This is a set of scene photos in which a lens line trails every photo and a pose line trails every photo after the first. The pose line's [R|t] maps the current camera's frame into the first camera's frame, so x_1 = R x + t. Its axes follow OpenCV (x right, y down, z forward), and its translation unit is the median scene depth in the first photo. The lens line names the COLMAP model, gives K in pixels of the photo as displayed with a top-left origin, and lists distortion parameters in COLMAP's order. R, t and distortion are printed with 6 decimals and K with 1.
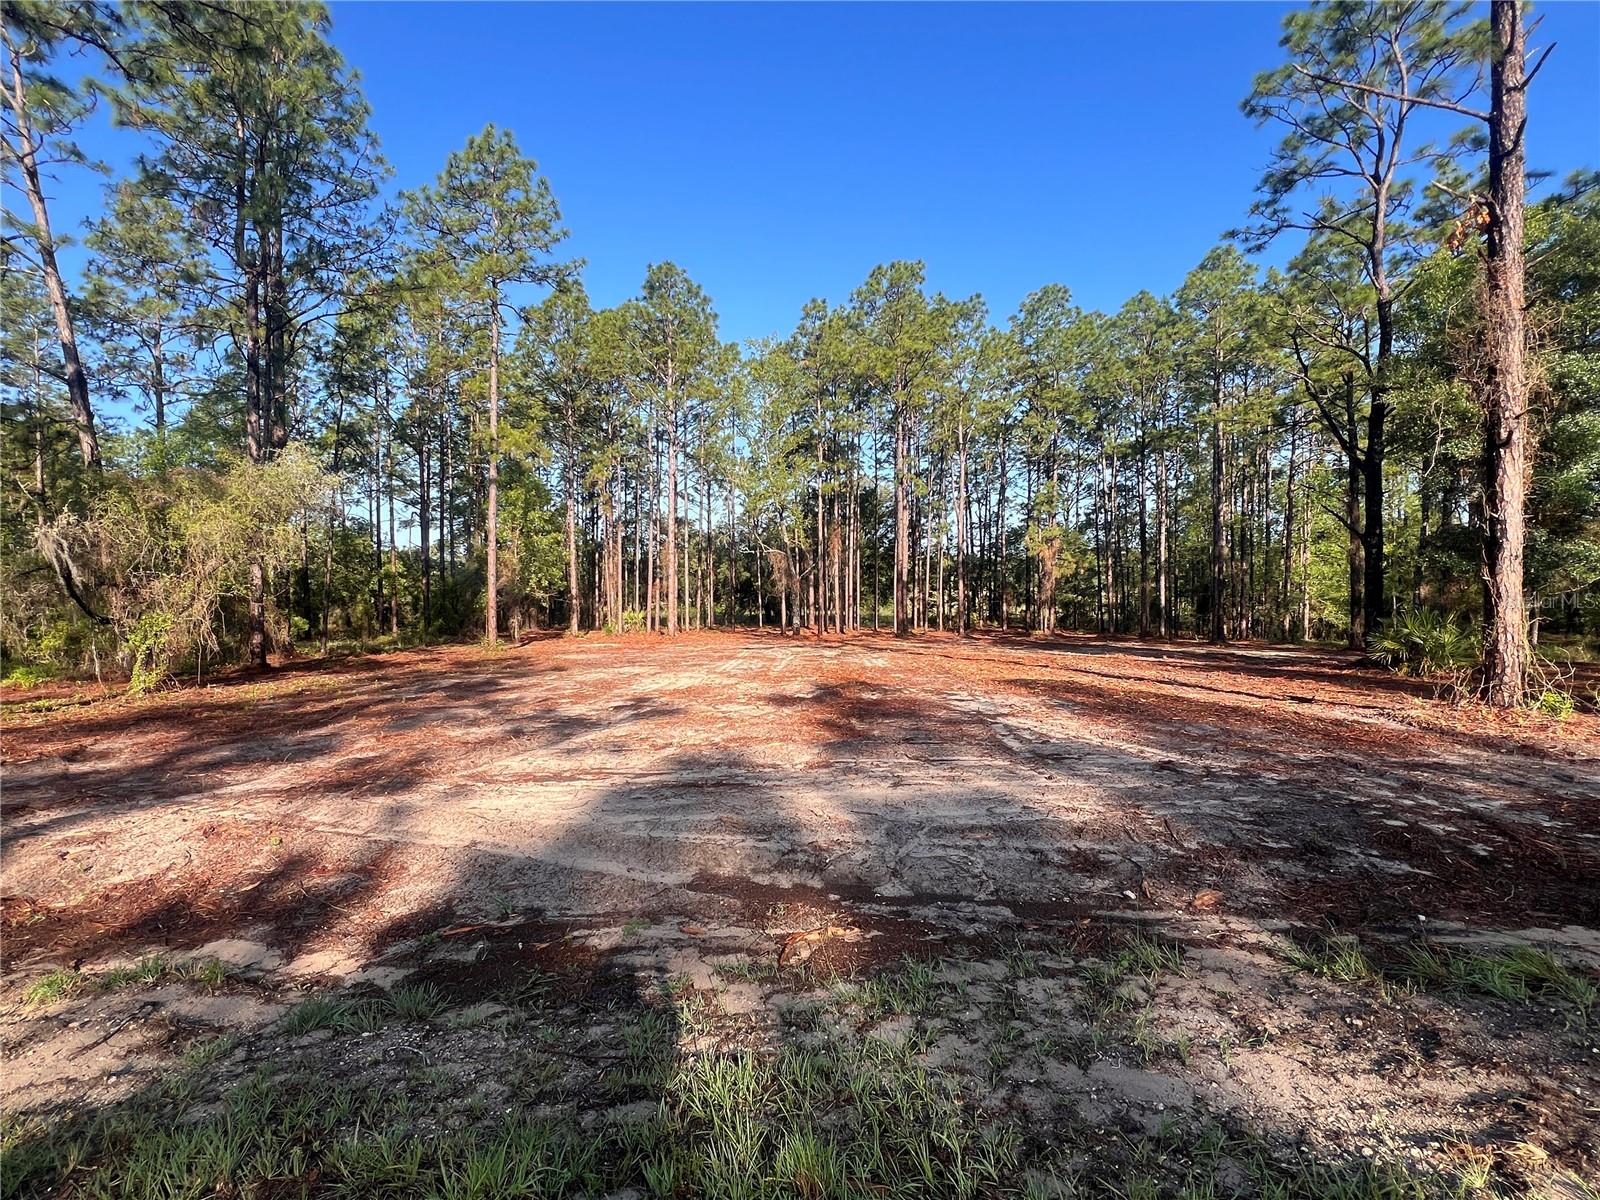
lens RADIAL K [[762.0, 0, 794.0], [0, 762.0, 598.2], [0, 0, 1]] dist [-0.010378, -0.000424]
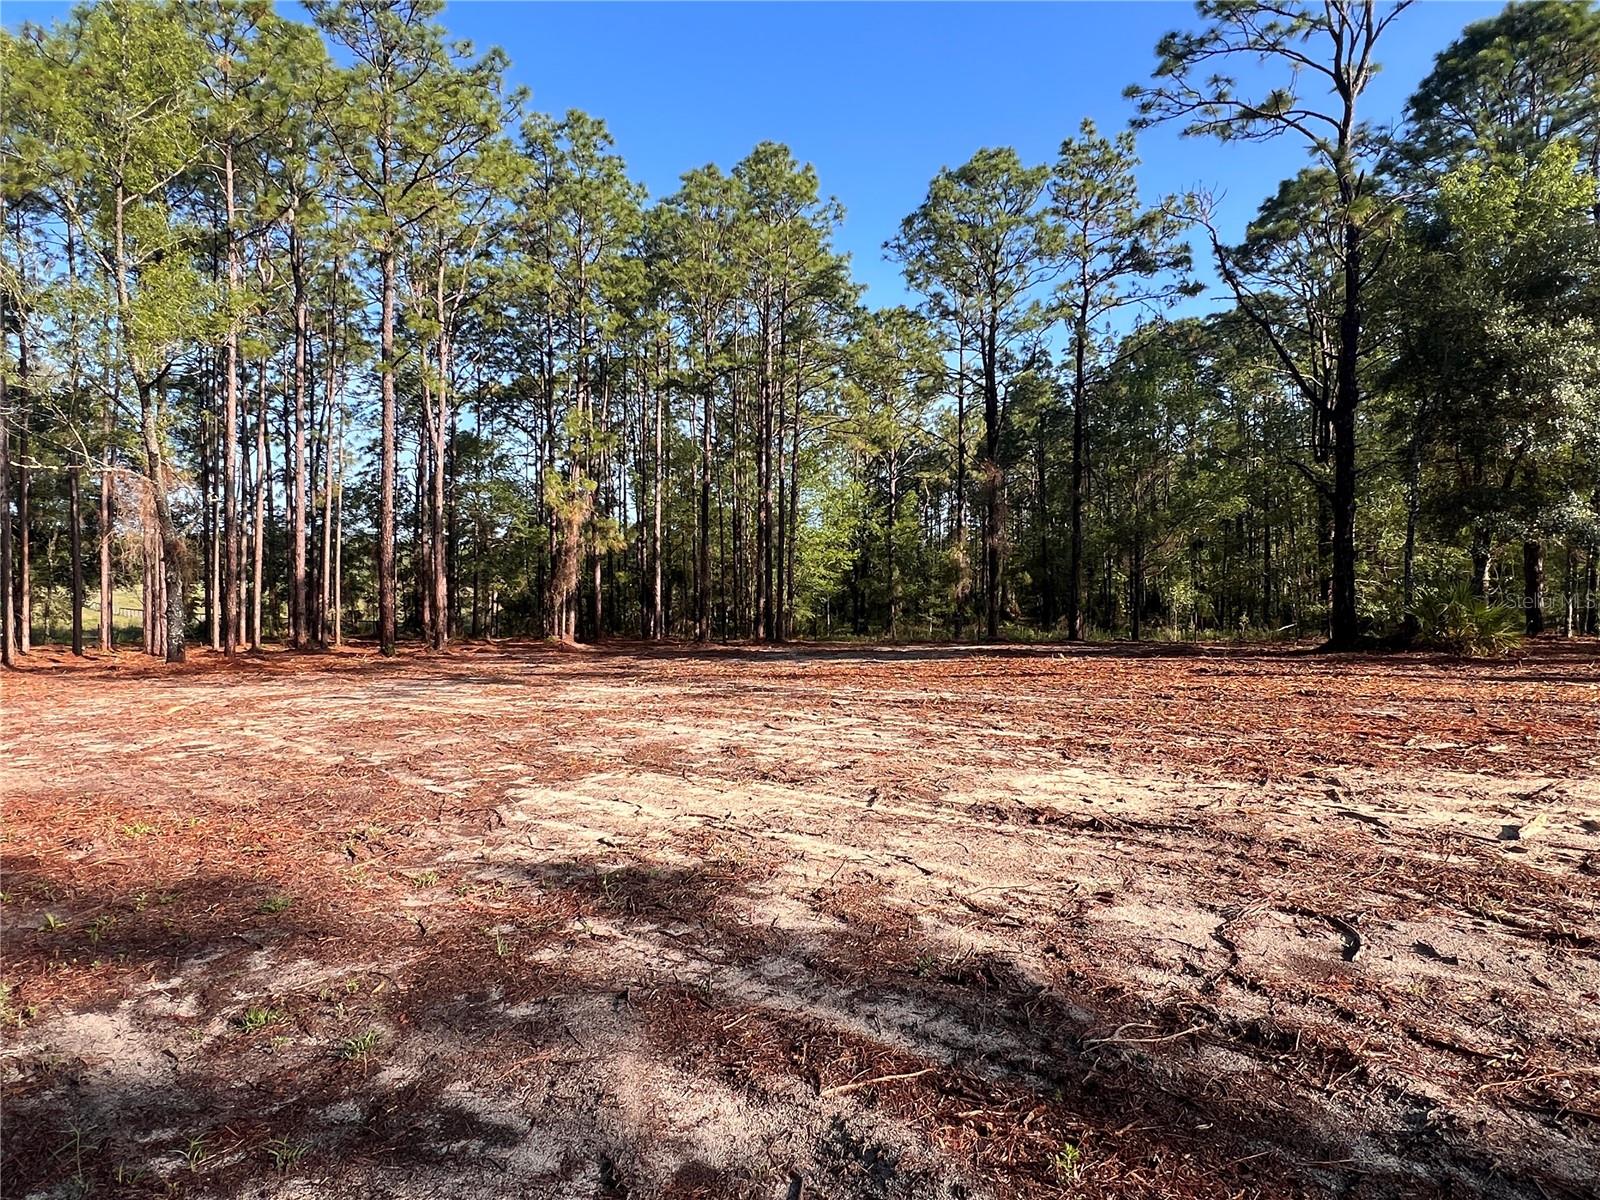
lens RADIAL K [[960.9, 0, 799.4], [0, 960.9, 587.8], [0, 0, 1]] dist [-0.010843, 0.002321]
pose [[0.629165, 0.002355, 0.777269, -0.197283], [0.004954, 0.999963, -0.007039, 0.008096], [-0.777256, 0.008280, 0.629130, 0.358771]]
